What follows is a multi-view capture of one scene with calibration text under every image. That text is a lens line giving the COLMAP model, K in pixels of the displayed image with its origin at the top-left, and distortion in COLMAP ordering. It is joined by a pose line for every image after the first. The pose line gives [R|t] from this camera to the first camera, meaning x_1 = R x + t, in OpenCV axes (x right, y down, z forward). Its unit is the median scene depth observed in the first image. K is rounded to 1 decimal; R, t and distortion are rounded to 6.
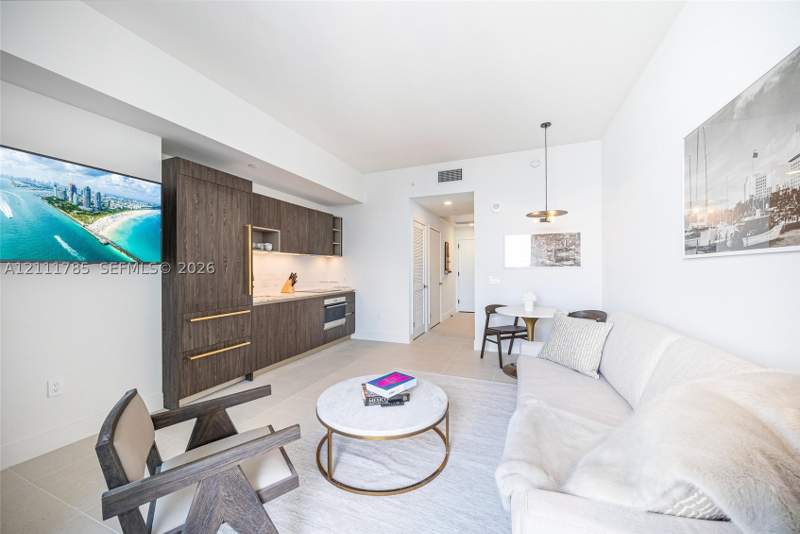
lens RADIAL K [[303.3, 0, 399.9], [0, 303.3, 269.8], [0, 0, 1]] dist [0.000988, 0.000029]
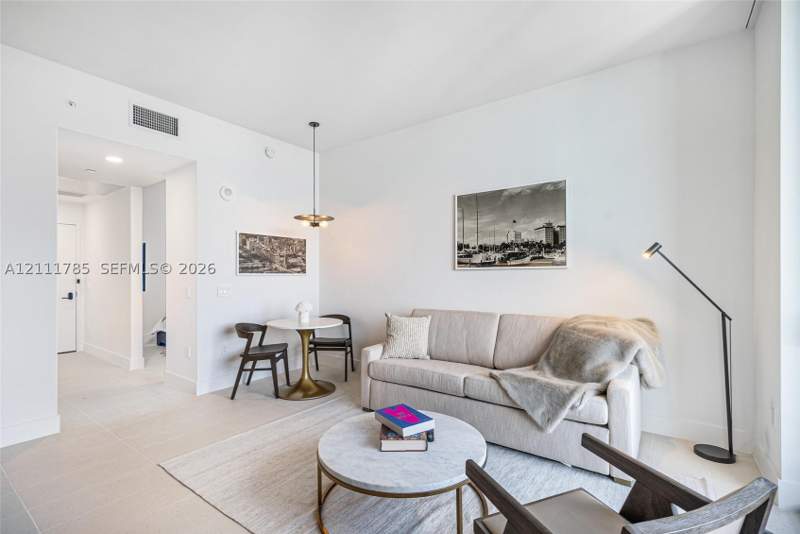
lens RADIAL K [[373.4, 0, 400.8], [0, 373.4, 273.4], [0, 0, 1]] dist [0.003790, 0.000296]
pose [[0.224106, 0.009536, 0.974518, -0.569384], [0.000558, 0.999951, -0.009913, 0.001097], [-0.974565, 0.002765, 0.224090, 0.450136]]
